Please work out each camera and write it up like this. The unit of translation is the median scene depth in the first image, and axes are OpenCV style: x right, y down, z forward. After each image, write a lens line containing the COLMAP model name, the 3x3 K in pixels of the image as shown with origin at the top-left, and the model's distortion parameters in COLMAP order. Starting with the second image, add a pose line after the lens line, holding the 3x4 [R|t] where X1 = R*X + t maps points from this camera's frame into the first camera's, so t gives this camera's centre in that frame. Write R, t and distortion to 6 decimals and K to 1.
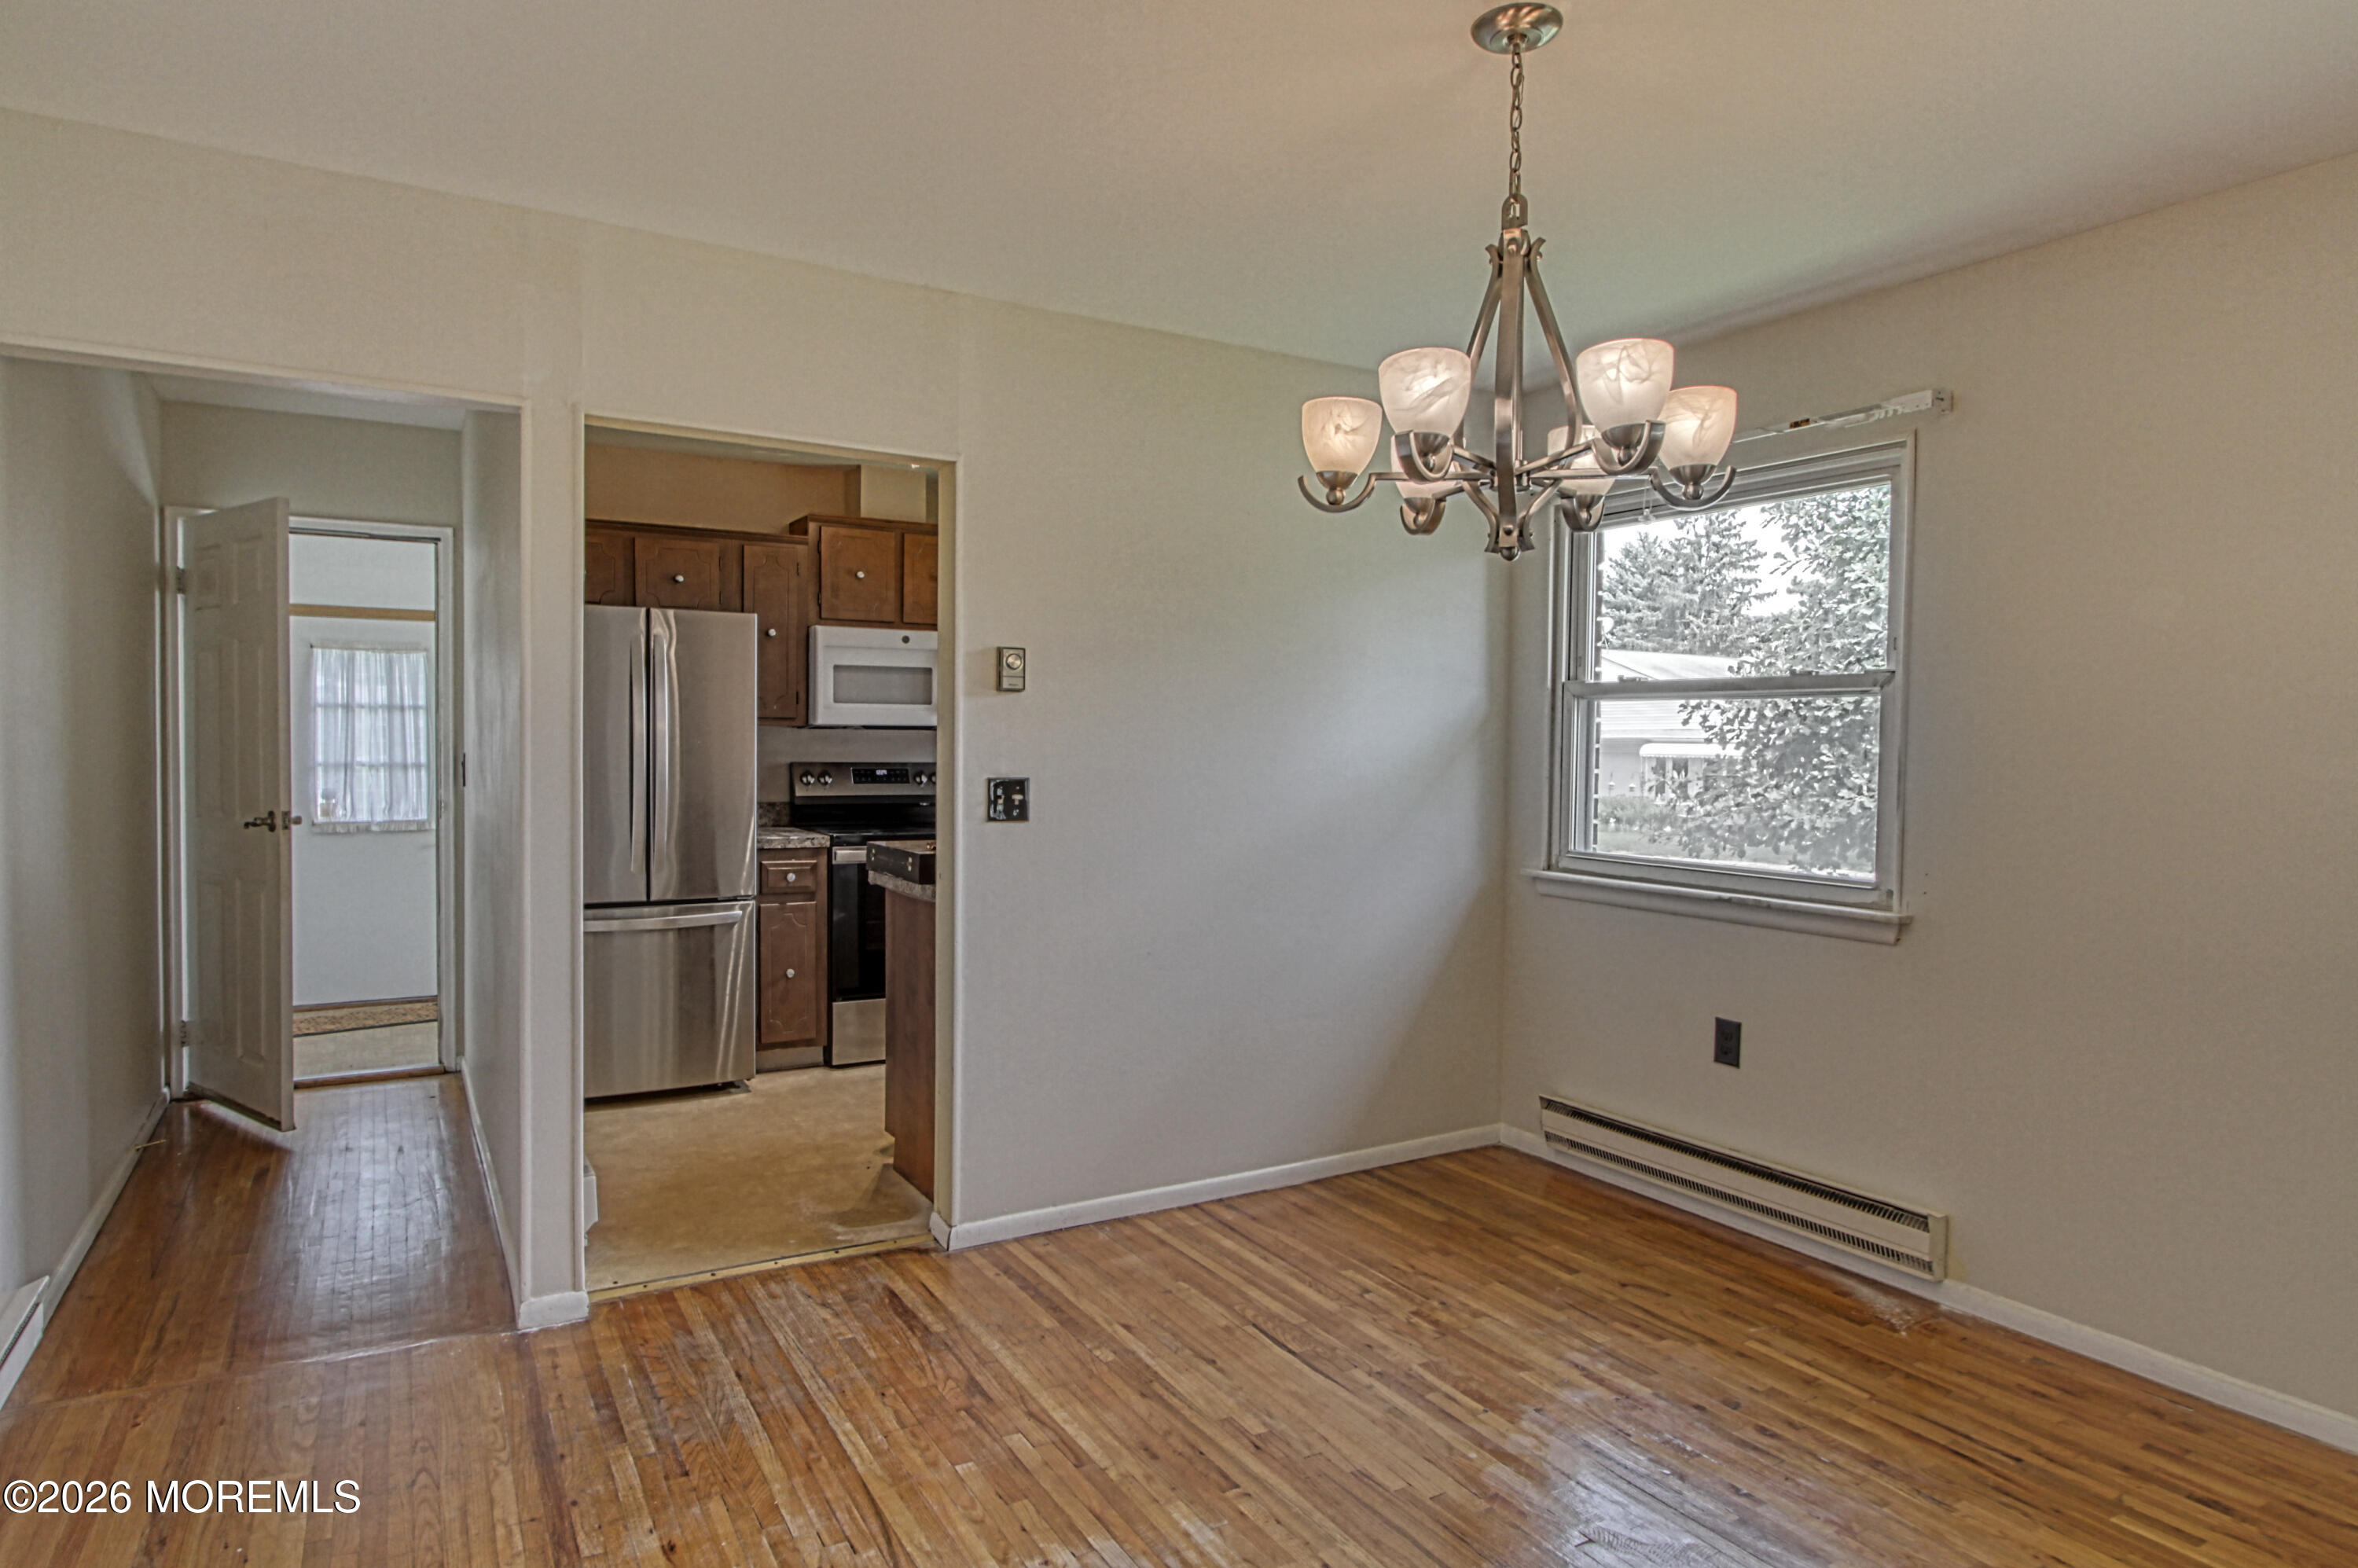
lens RADIAL K [[1335.3, 0, 1167.9], [0, 1335.3, 785.5], [0, 0, 1]] dist [-0.025862, 0.003222]
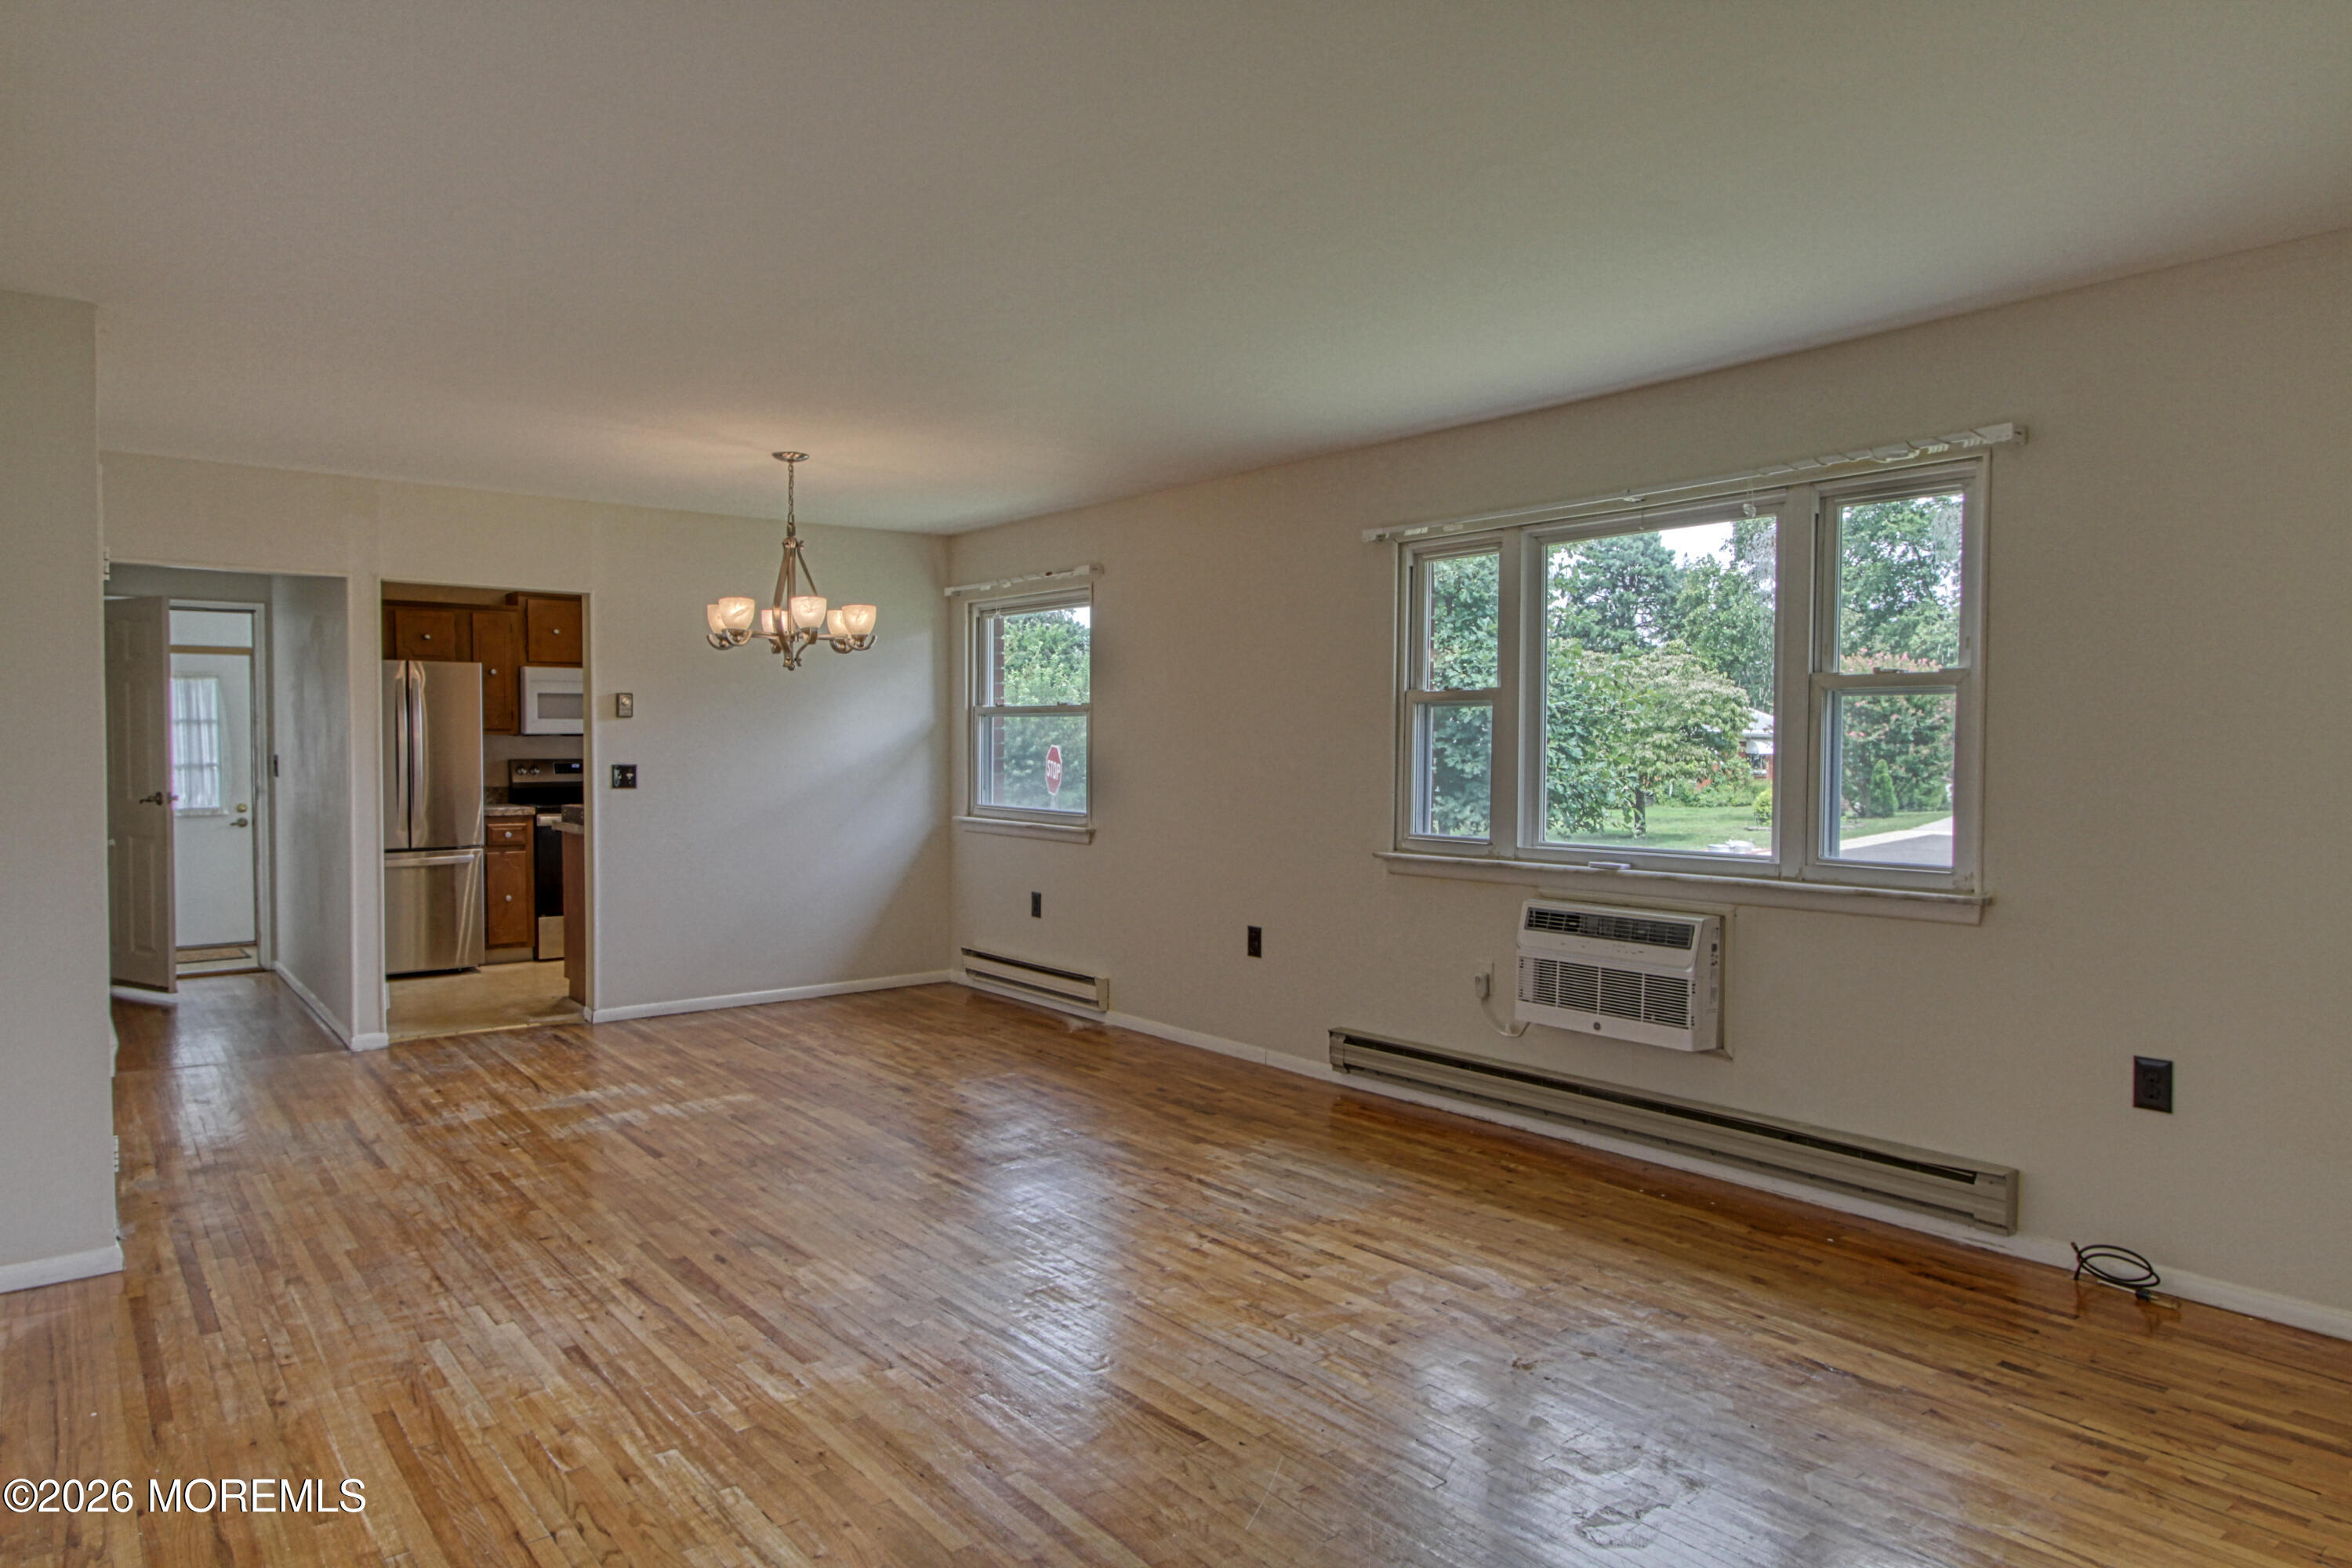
lens RADIAL K [[1459.8, 0, 1188.8], [0, 1459.8, 790.5], [0, 0, 1]] dist [-0.026710, 0.012771]
pose [[0.989762, -0.012816, 0.142150, 0.266170], [0.012382, 0.999916, 0.003935, 0.023207], [-0.142188, -0.002134, 0.989837, -0.794466]]
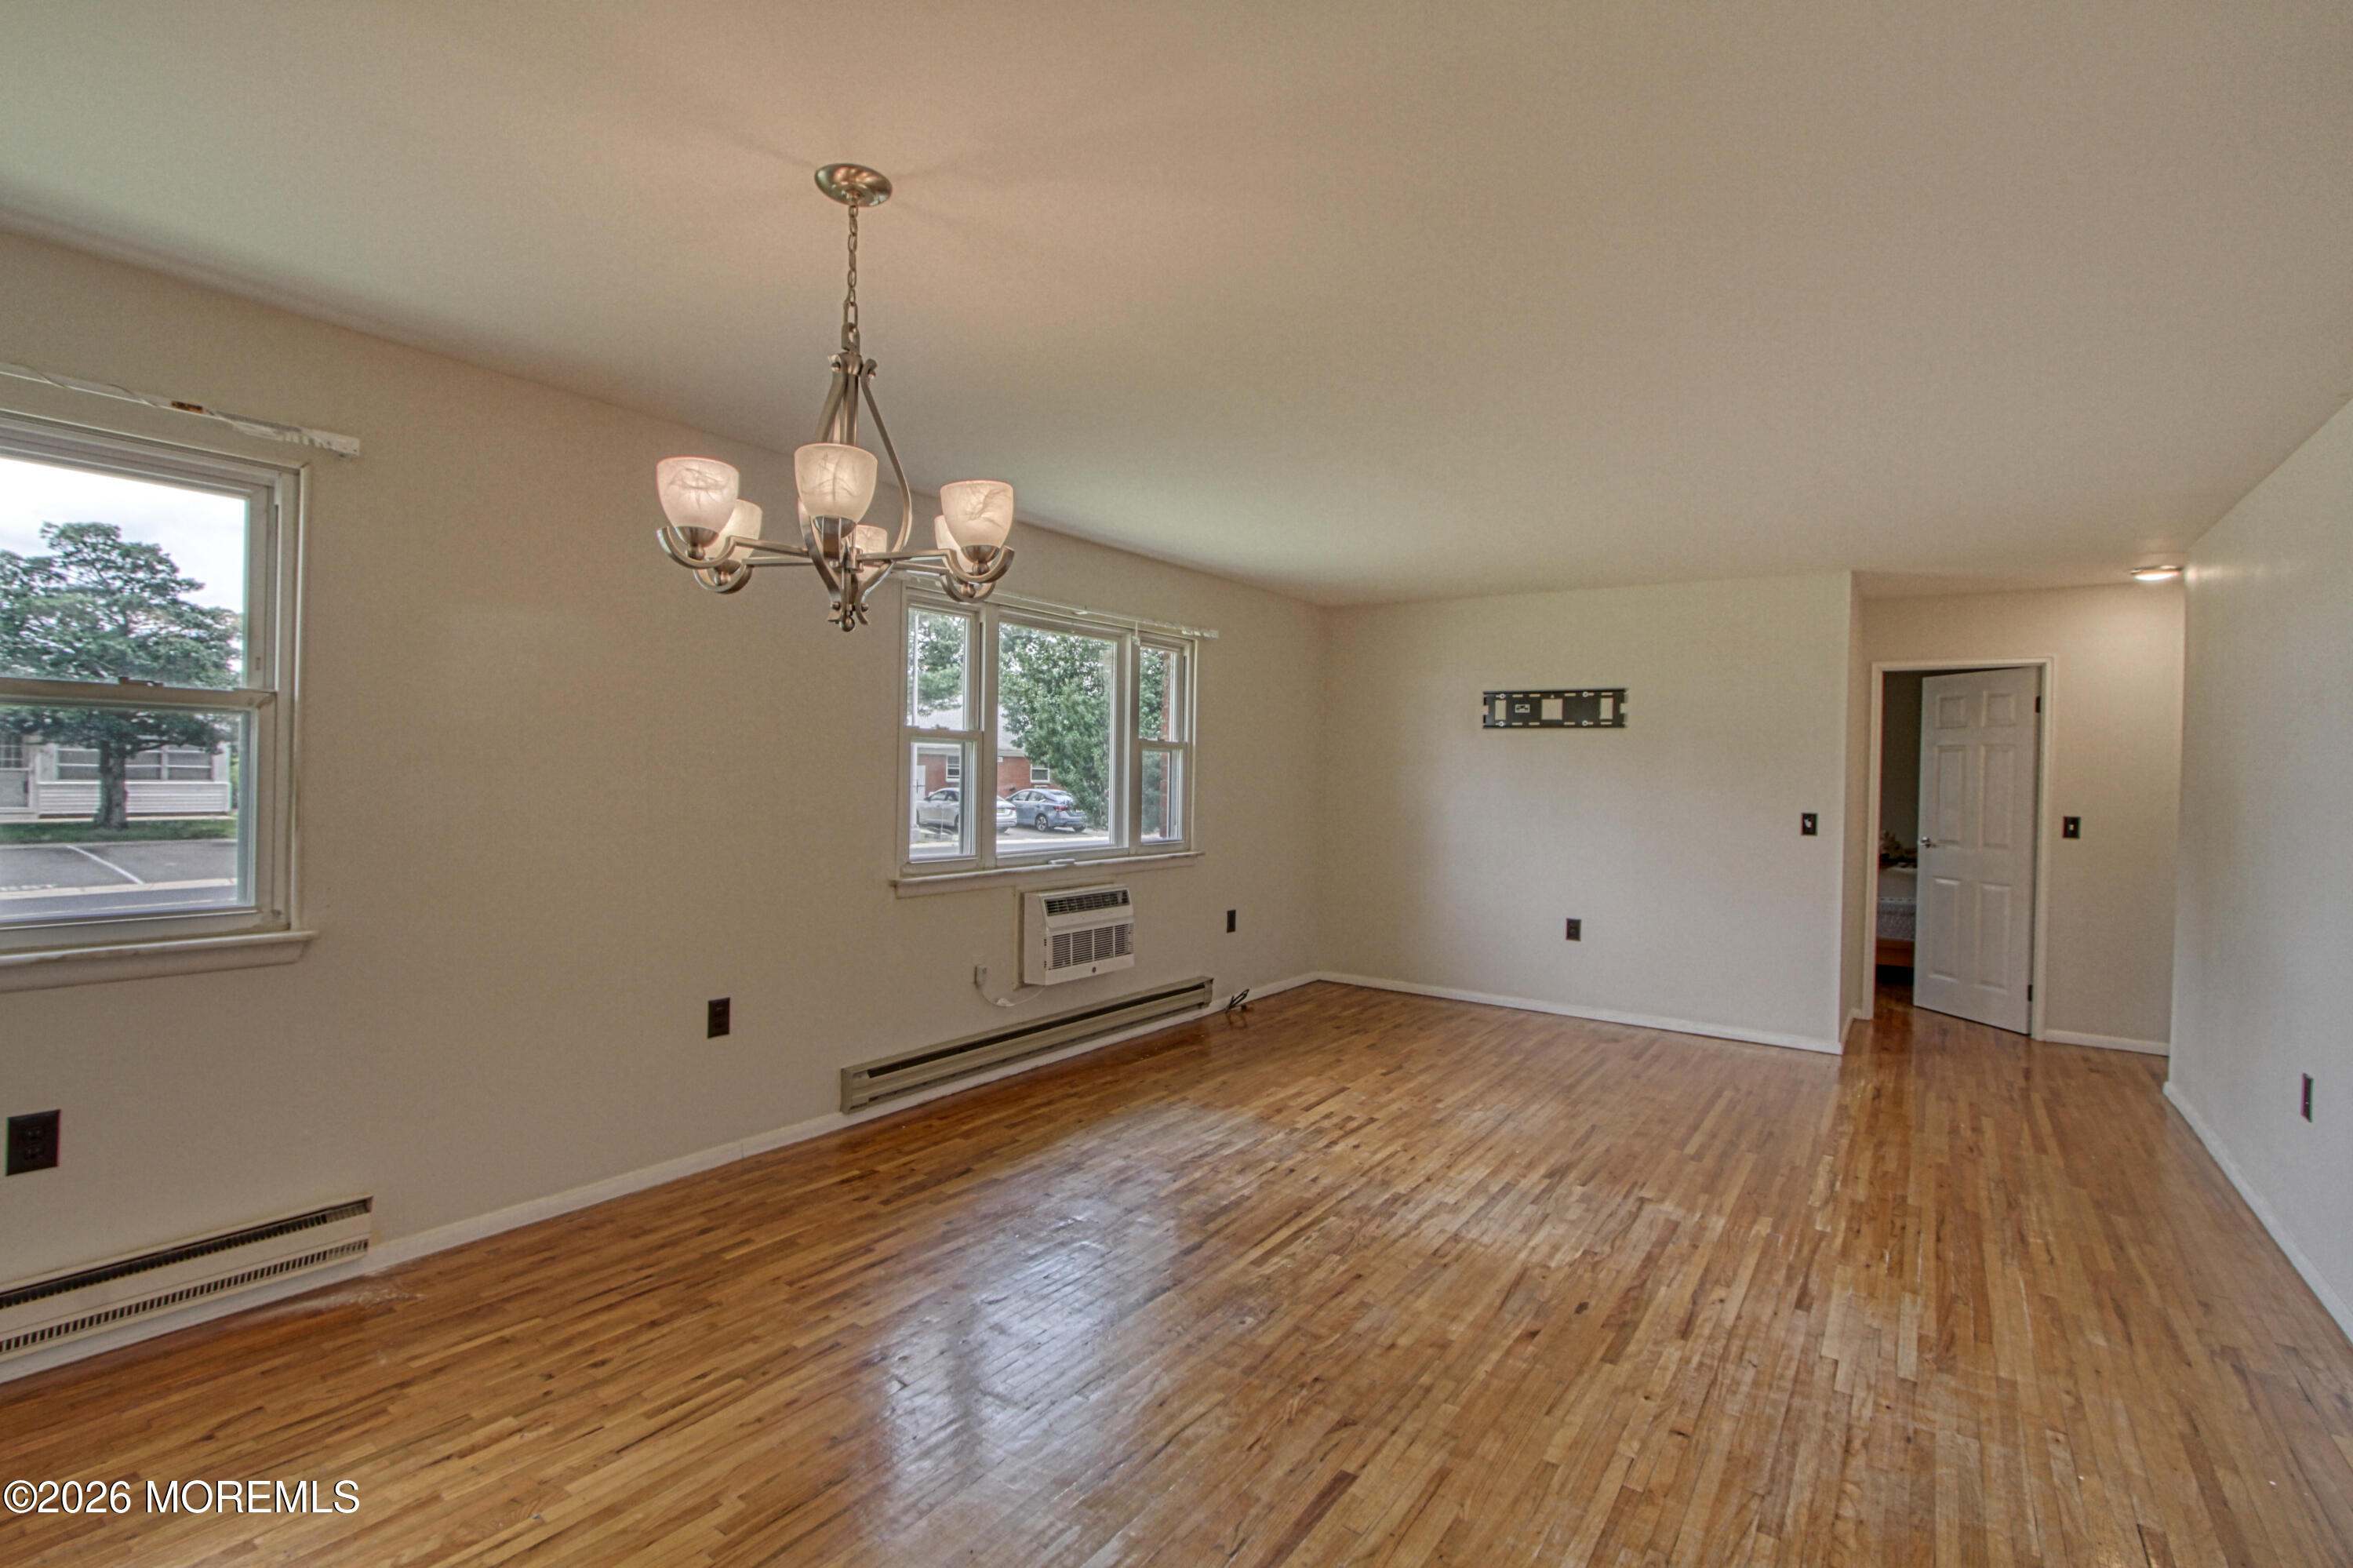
lens RADIAL K [[1083.7, 0, 1167.9], [0, 1083.7, 775.8], [0, 0, 1]] dist [-0.004462, -0.000028]
pose [[-0.409287, -0.022778, 0.912121, -0.332691], [-0.000739, 0.999696, 0.024633, -0.030522], [-0.912405, 0.009408, -0.409180, 0.498237]]
